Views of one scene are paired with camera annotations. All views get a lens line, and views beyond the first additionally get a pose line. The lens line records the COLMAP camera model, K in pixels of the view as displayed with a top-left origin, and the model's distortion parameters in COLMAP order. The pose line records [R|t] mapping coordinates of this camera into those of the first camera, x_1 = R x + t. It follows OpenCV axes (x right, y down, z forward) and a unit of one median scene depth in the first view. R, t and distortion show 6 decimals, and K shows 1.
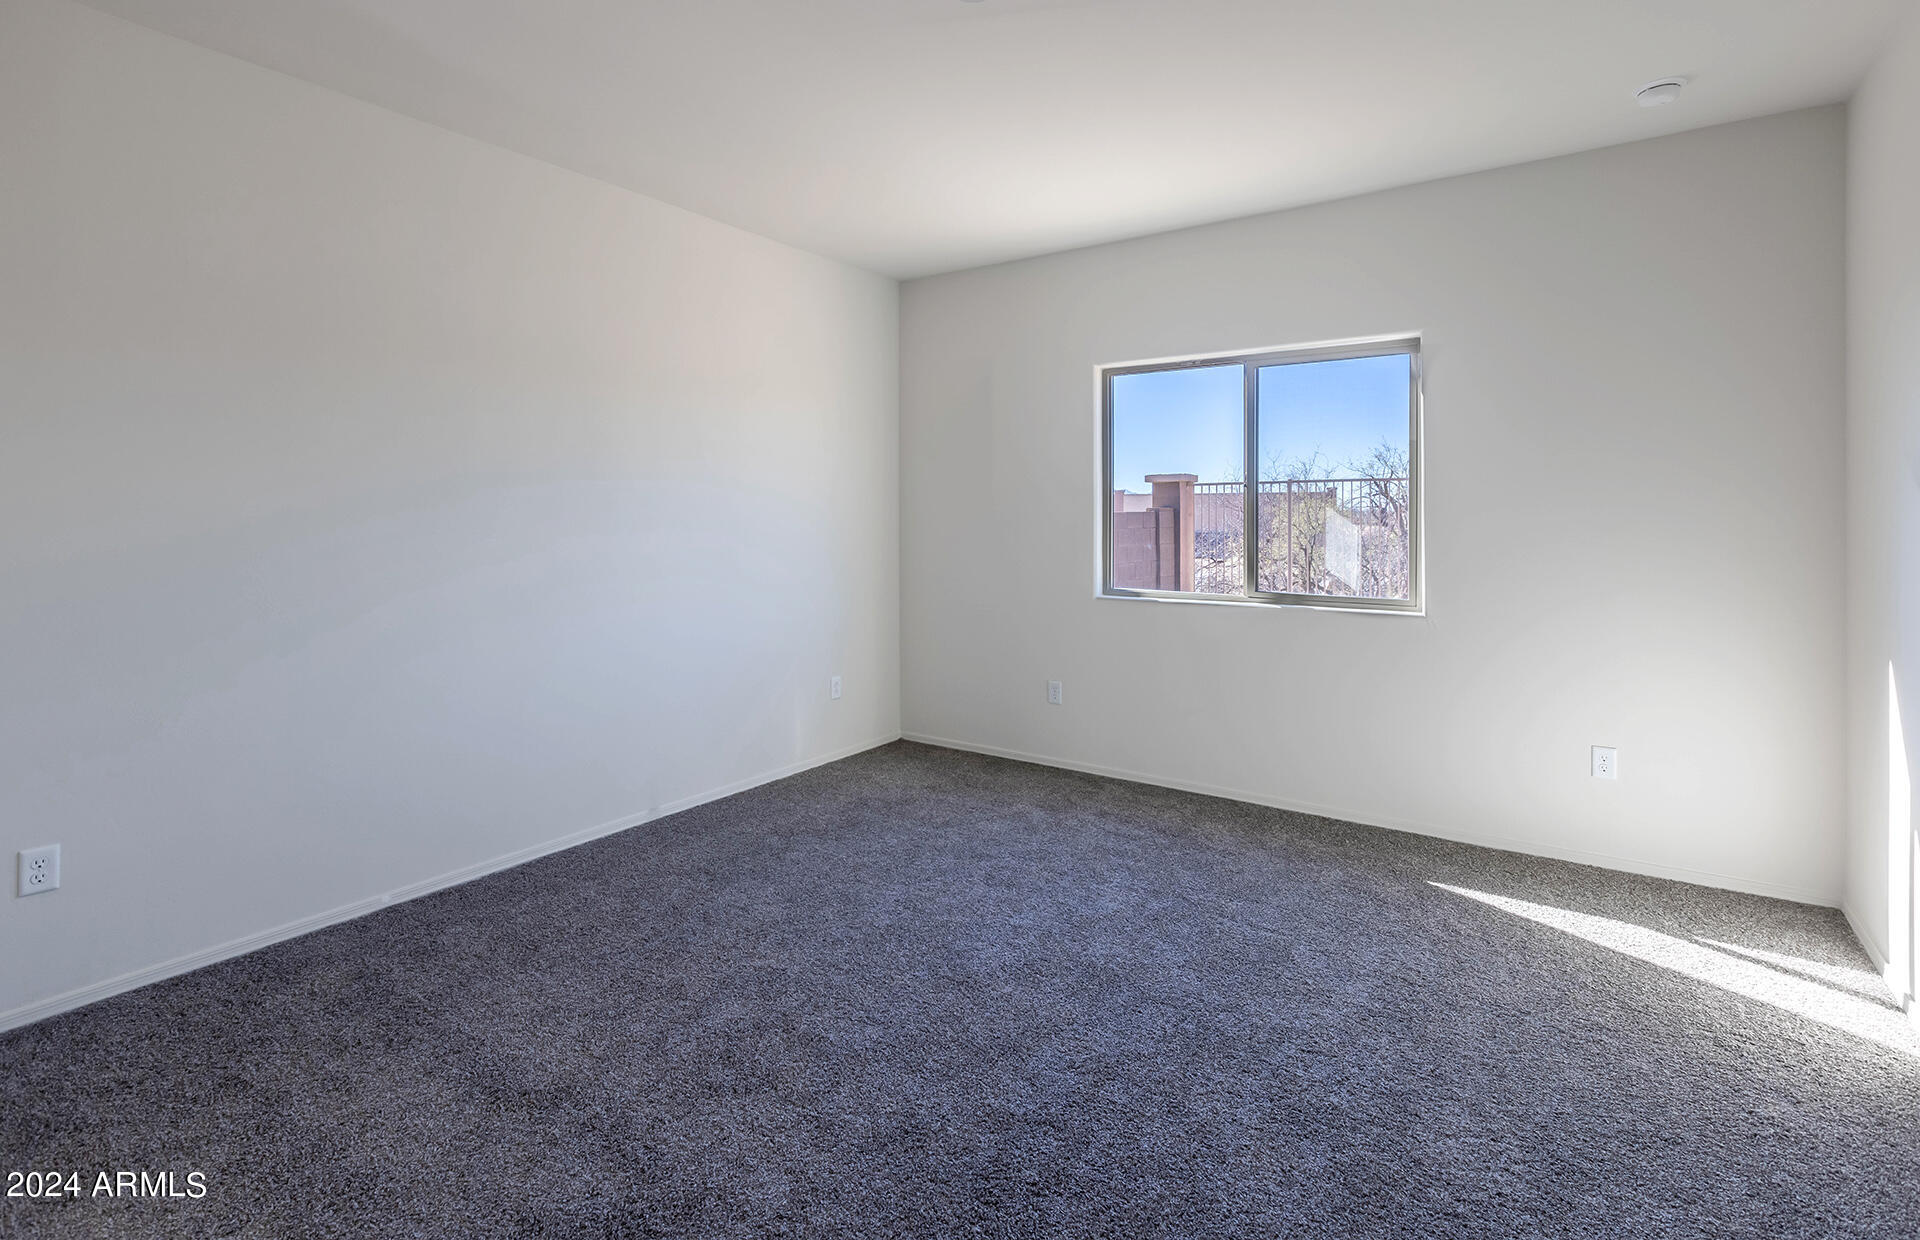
lens RADIAL K [[887.1, 0, 948.9], [0, 887.1, 546.3], [0, 0, 1]] dist [0.001678, 0.000377]
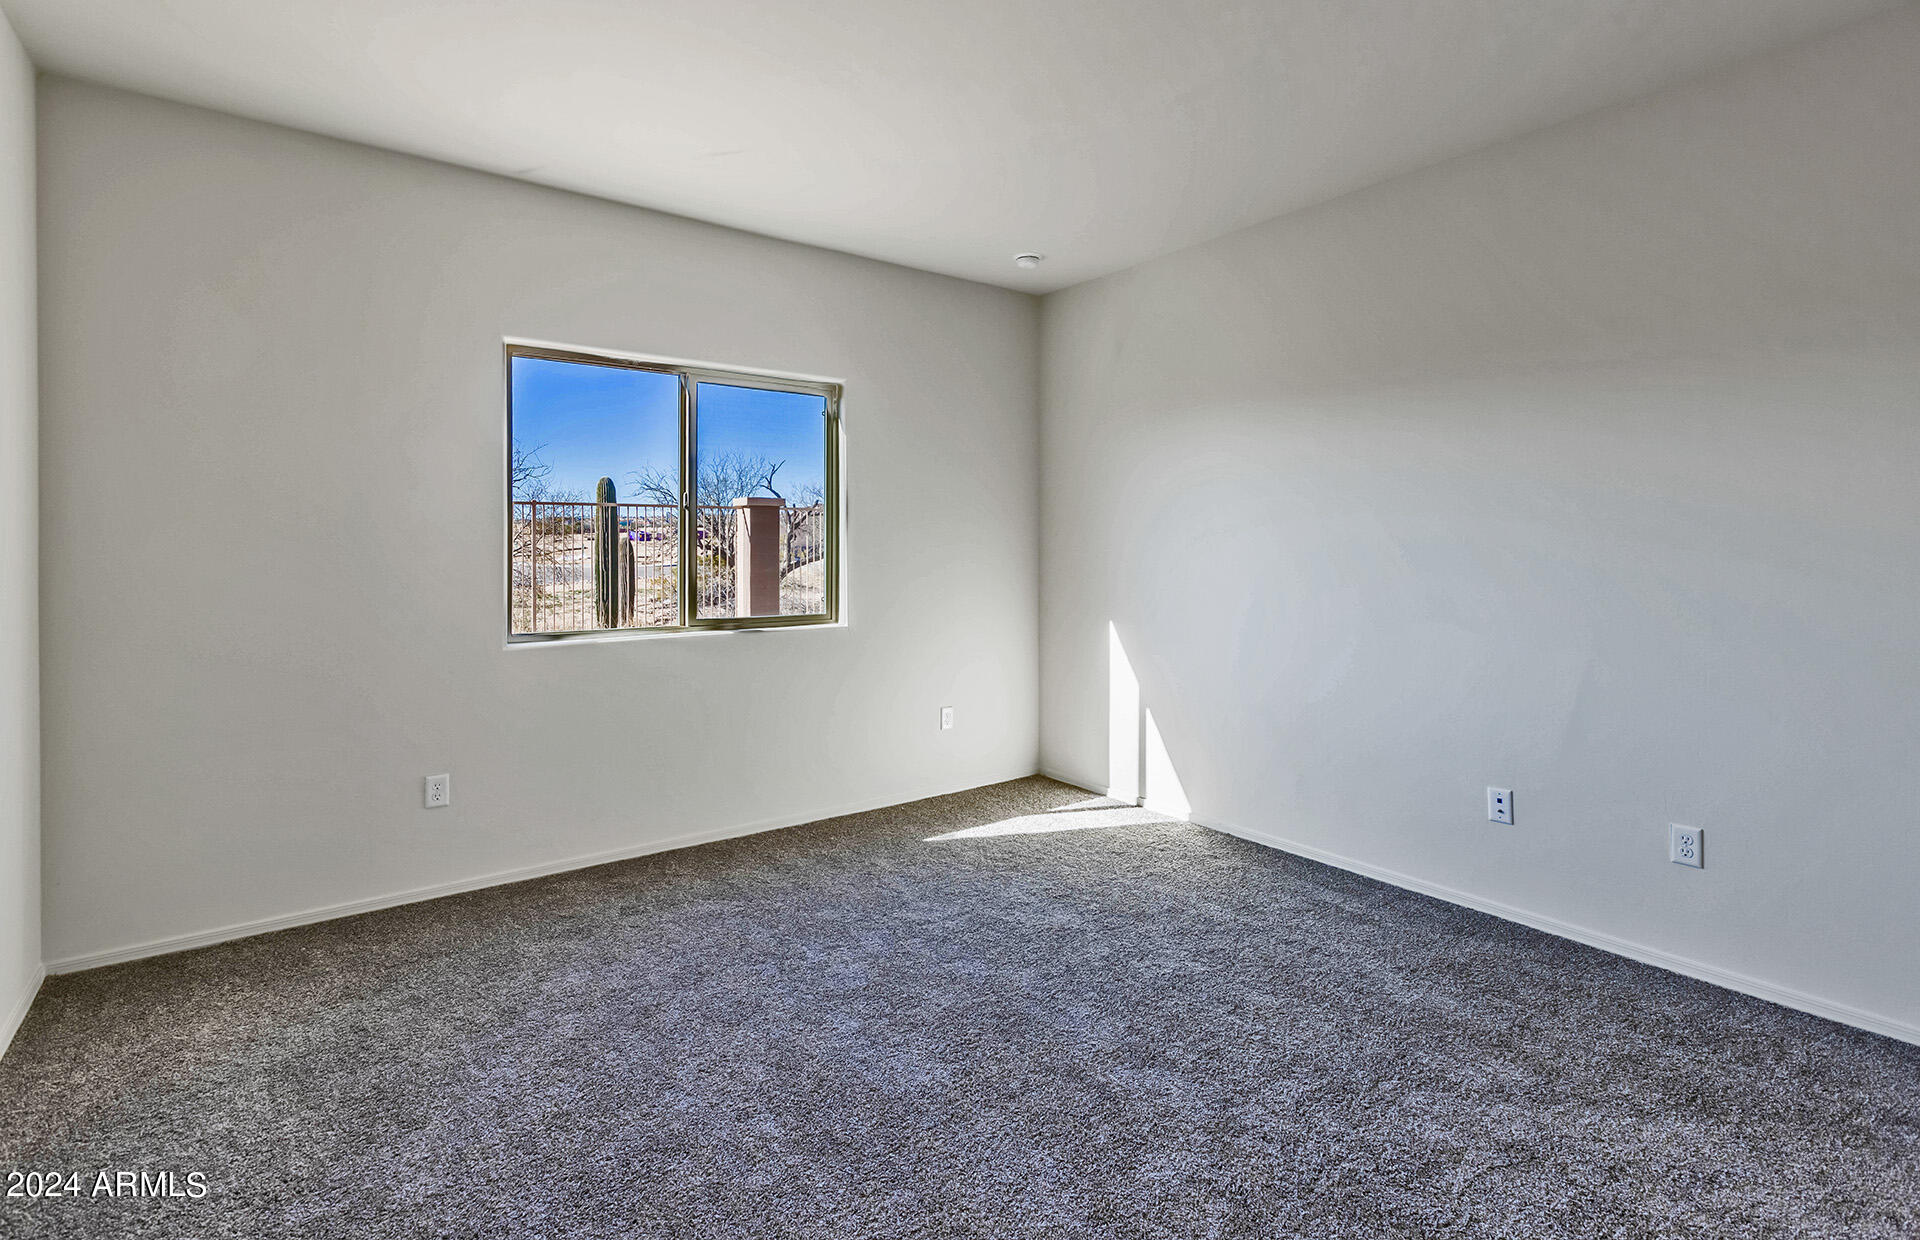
lens RADIAL K [[887.1, 0, 948.9], [0, 887.1, 546.3], [0, 0, 1]] dist [0.001678, 0.000377]
pose [[0.329033, 0.003407, 0.944312, -0.506132], [0.037917, 0.999139, -0.016816, 0.000636], [-0.943557, 0.041338, 0.328621, 0.478105]]
